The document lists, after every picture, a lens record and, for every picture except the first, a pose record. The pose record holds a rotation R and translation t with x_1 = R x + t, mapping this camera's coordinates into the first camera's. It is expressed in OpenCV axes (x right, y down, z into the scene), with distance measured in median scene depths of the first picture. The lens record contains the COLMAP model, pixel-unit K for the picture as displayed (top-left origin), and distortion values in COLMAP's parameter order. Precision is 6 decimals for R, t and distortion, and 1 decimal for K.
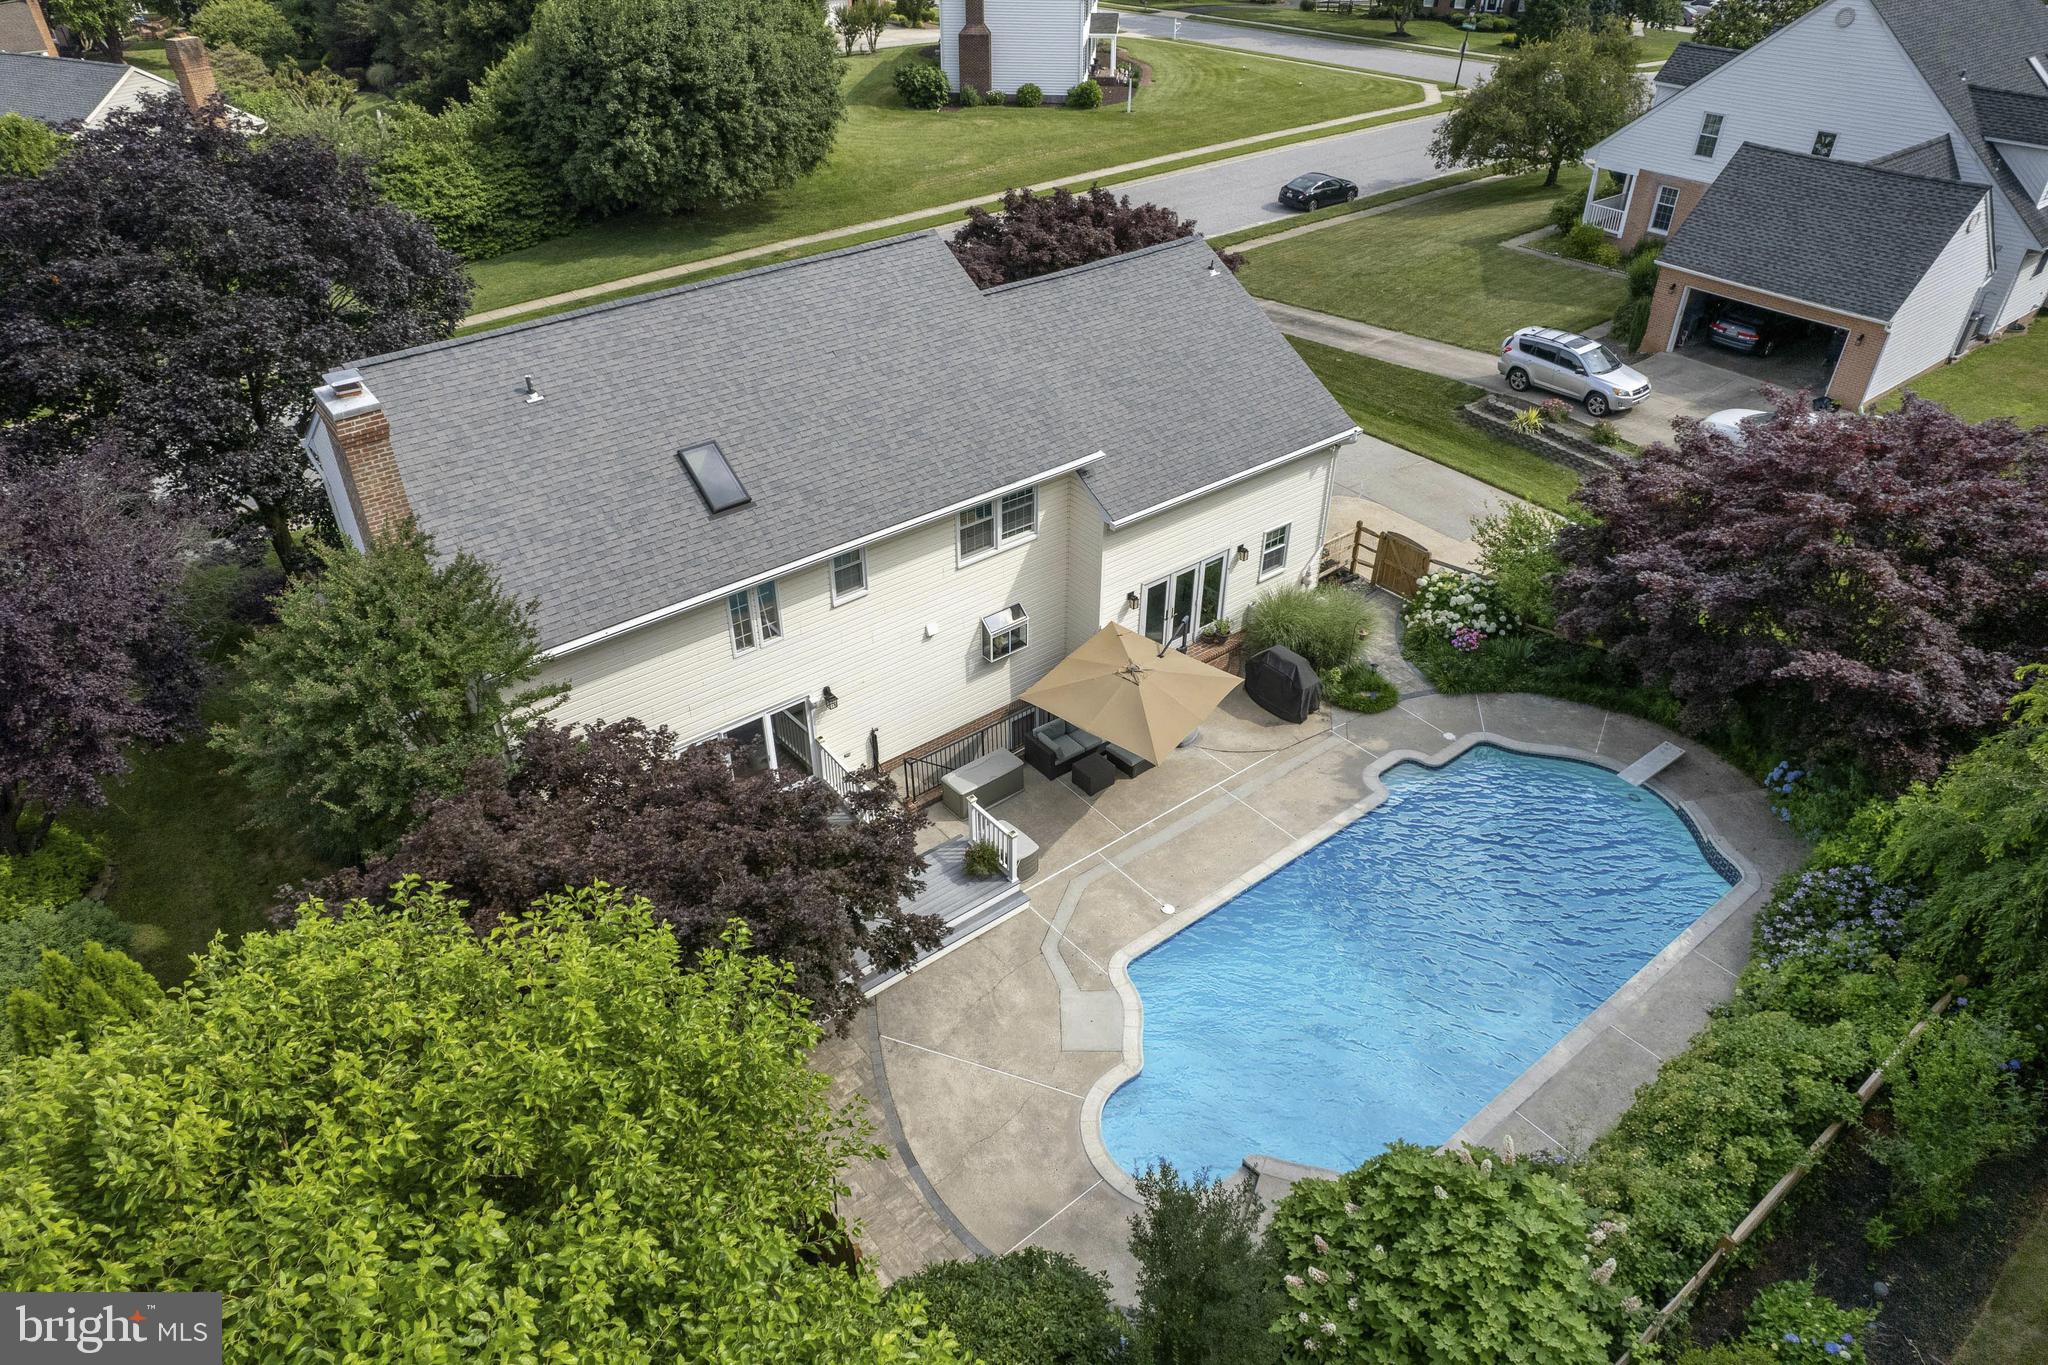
lens RADIAL K [[1302.4, 0, 1020.2], [0, 1302.4, 686.2], [0, 0, 1]] dist [-0.080781, 0.081541]
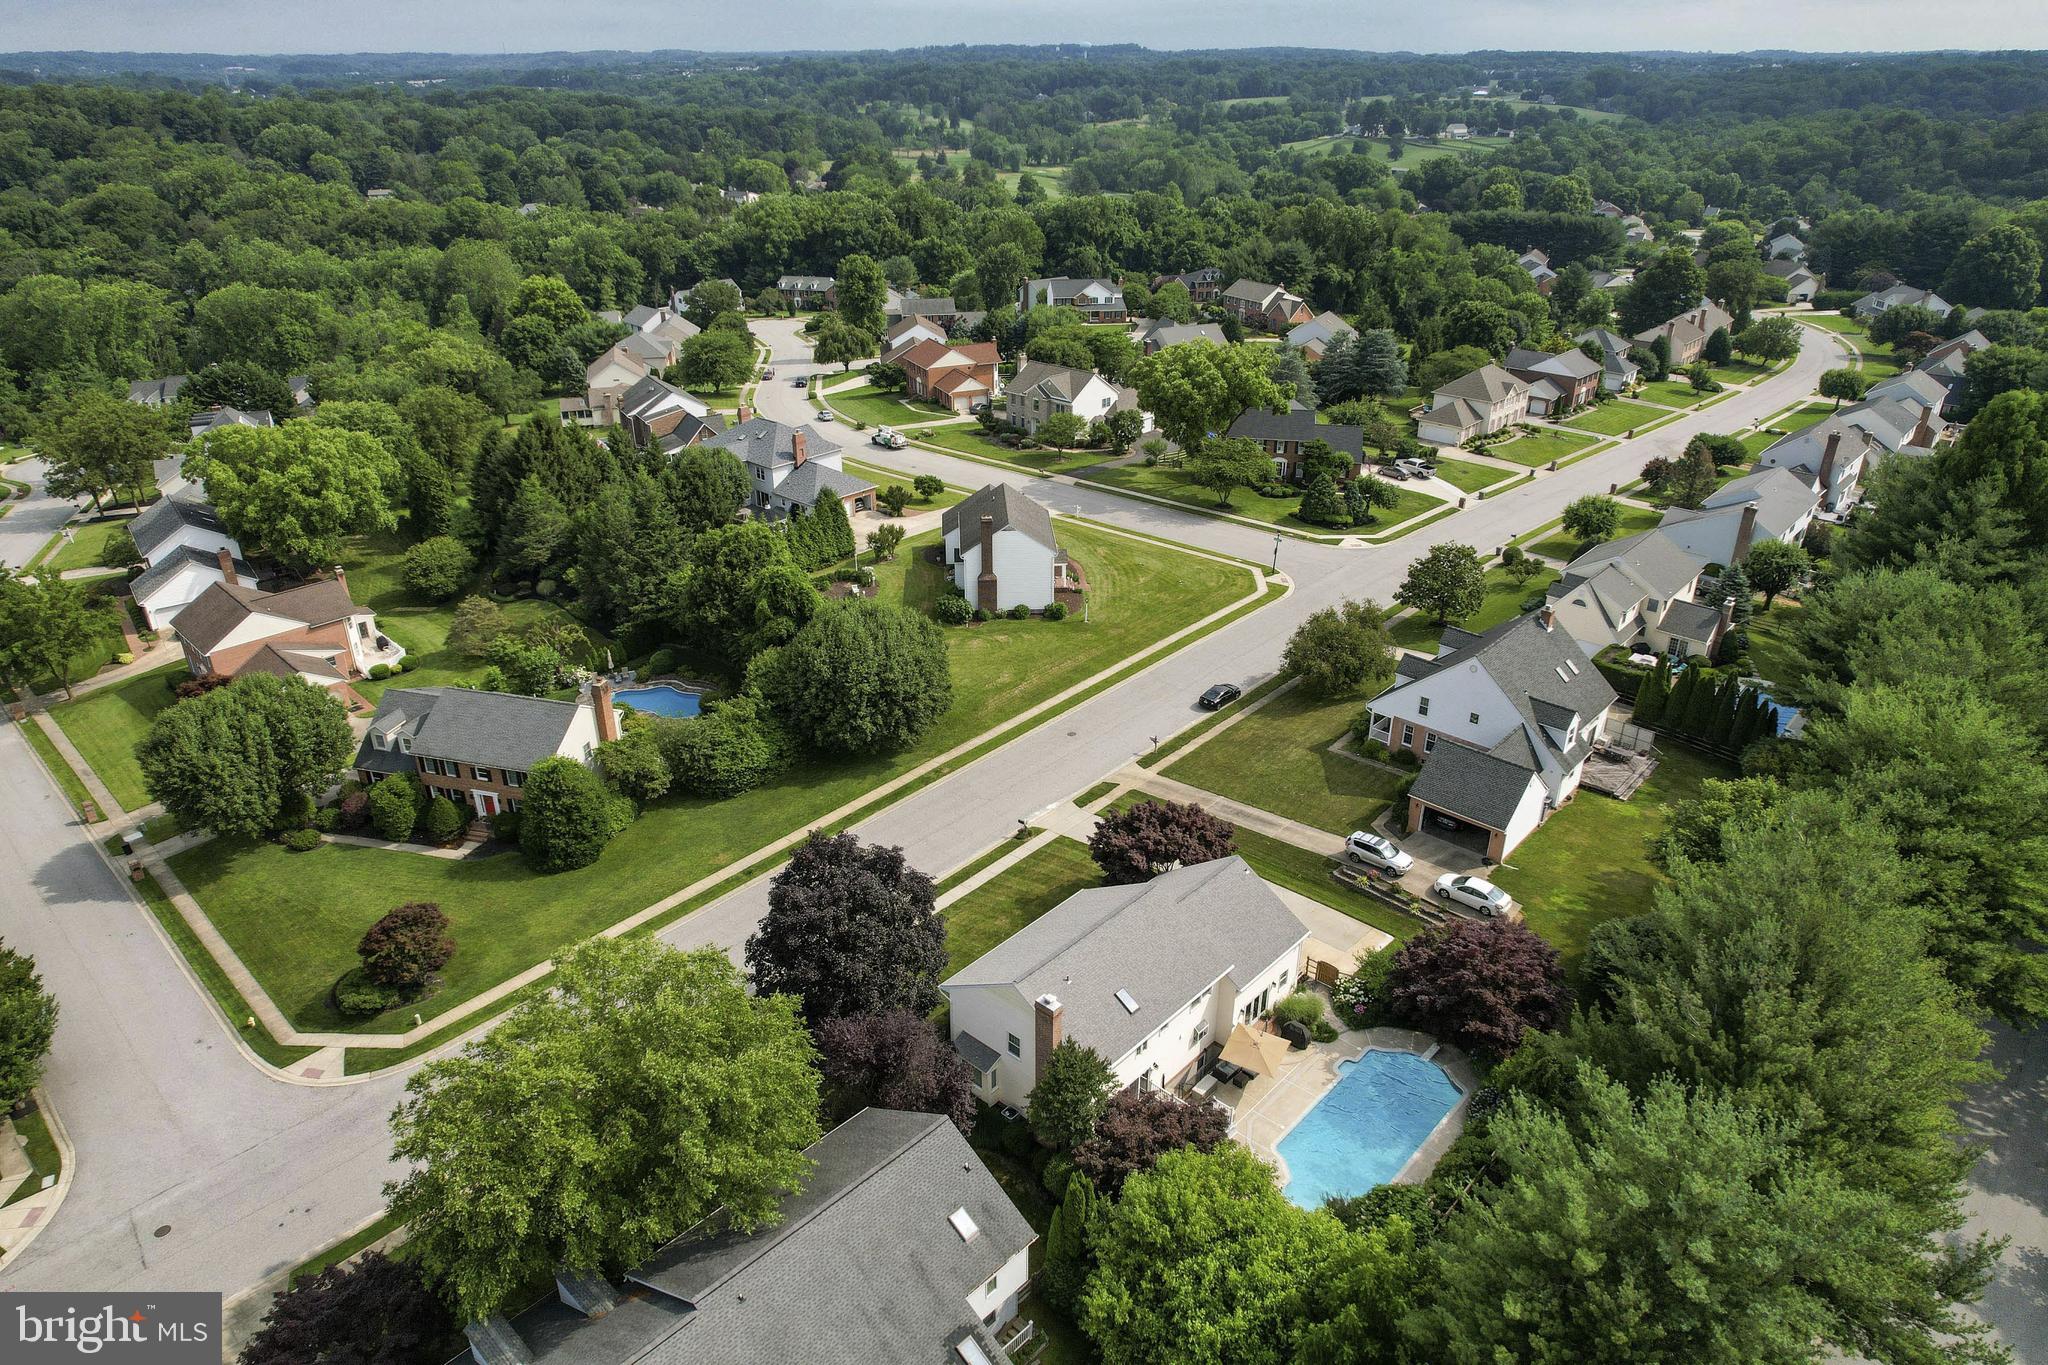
lens RADIAL K [[1246.5, 0, 1014.8], [0, 1246.5, 740.1], [0, 0, 1]] dist [-0.031505, -0.000435]
pose [[0.987863, -0.081746, 0.132080, -0.626190], [0.097469, 0.988299, -0.117322, -0.338911], [-0.120944, 0.128772, 0.984271, -1.453580]]
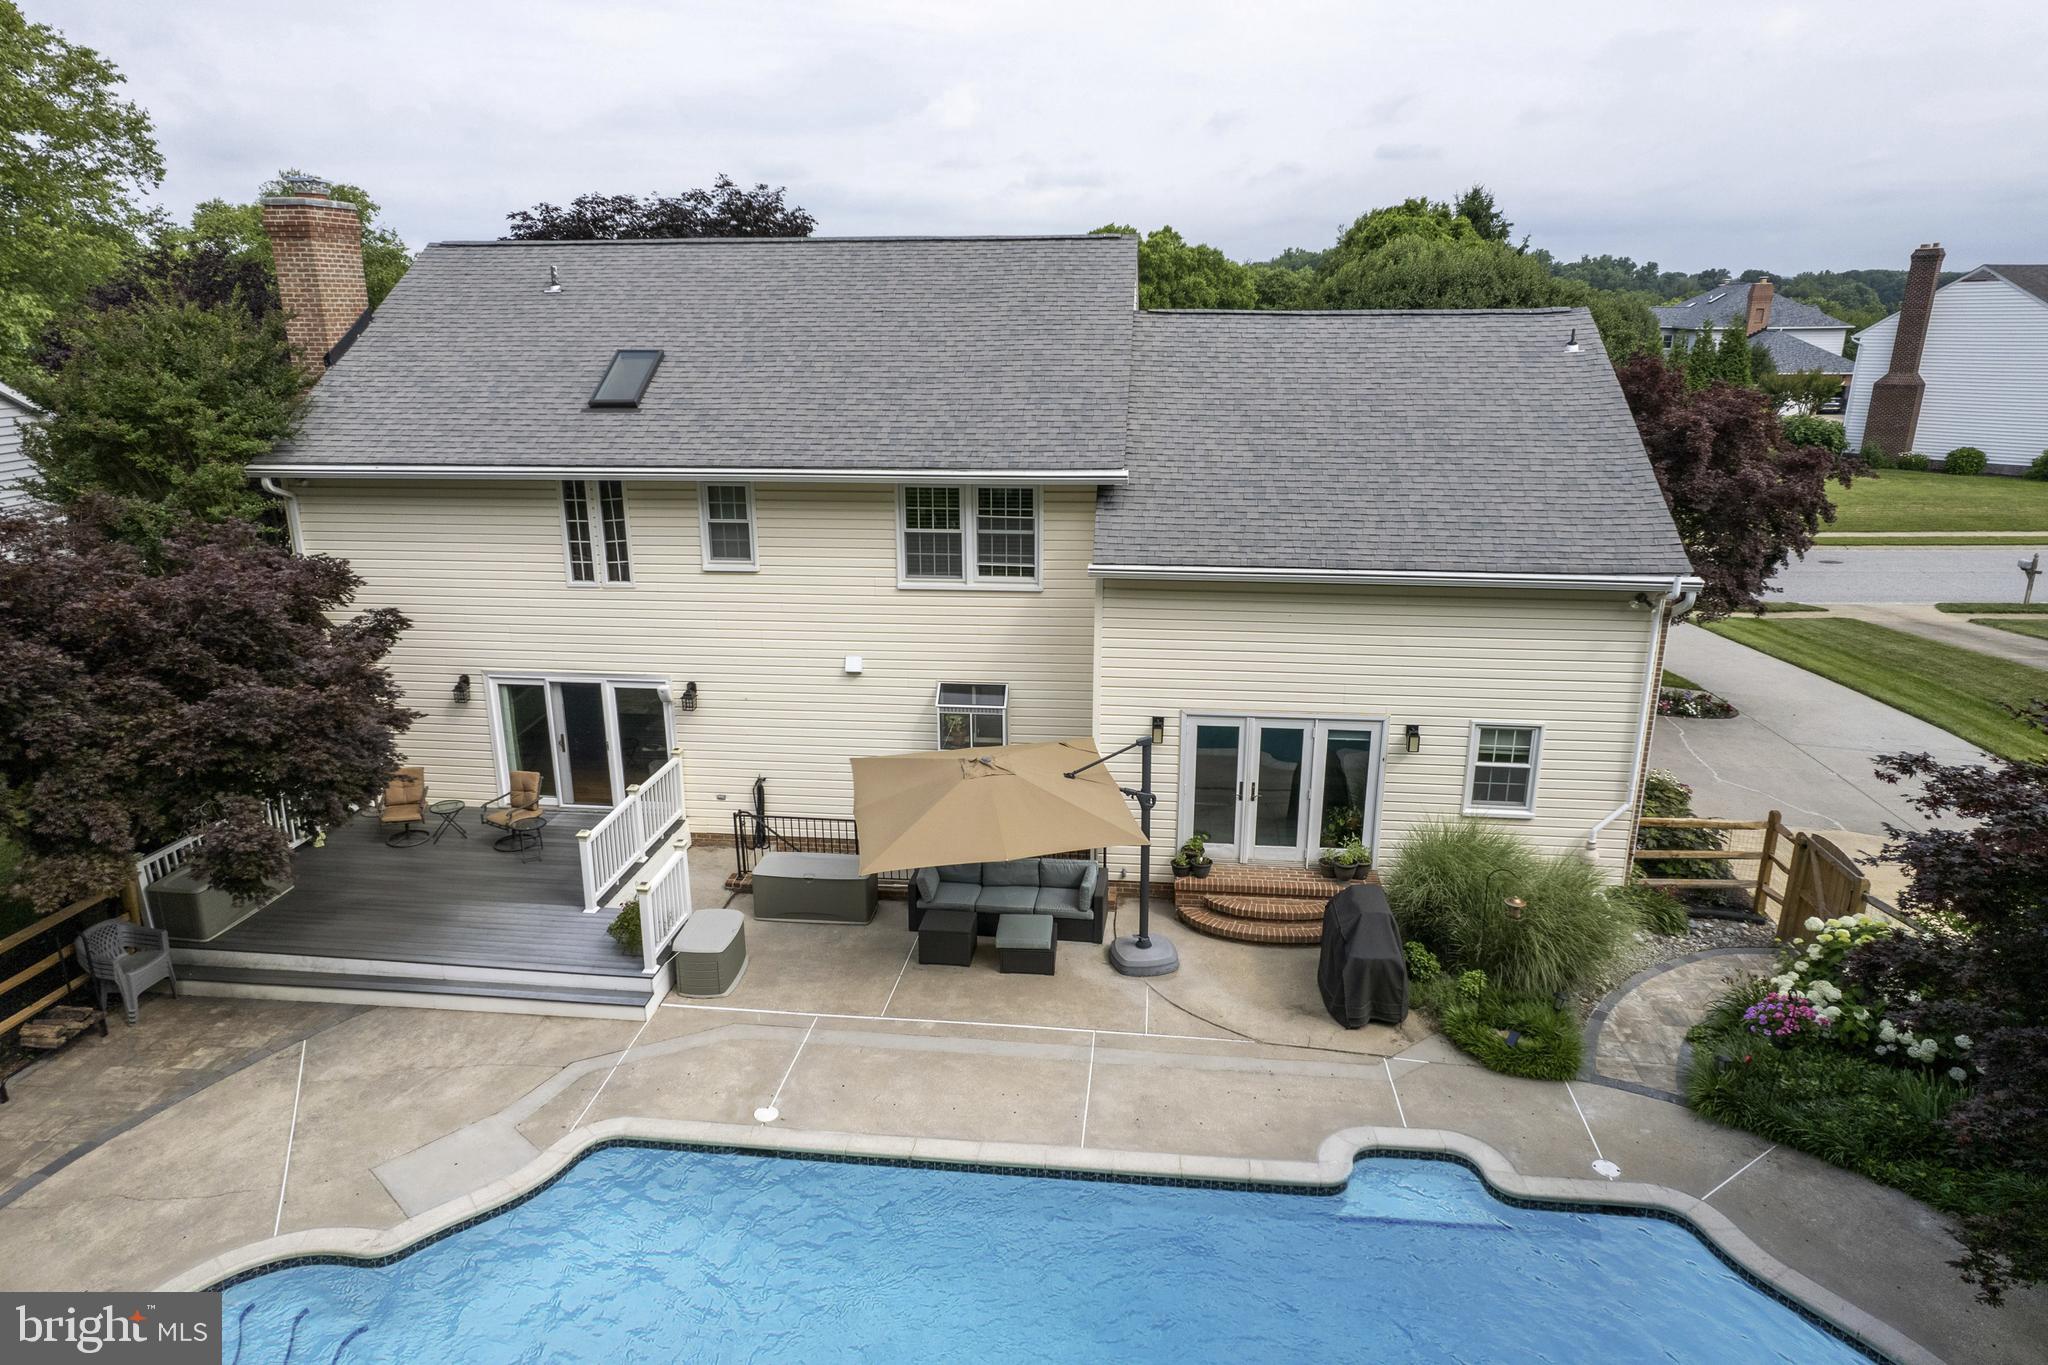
lens RADIAL K [[1302.4, 0, 1020.2], [0, 1302.4, 686.2], [0, 0, 1]] dist [-0.080781, 0.081541]
pose [[0.713260, 0.204216, -0.670490, 0.415142], [-0.401078, 0.903430, -0.151498, 0.033461], [0.574802, 0.376976, 0.726286, 0.451888]]
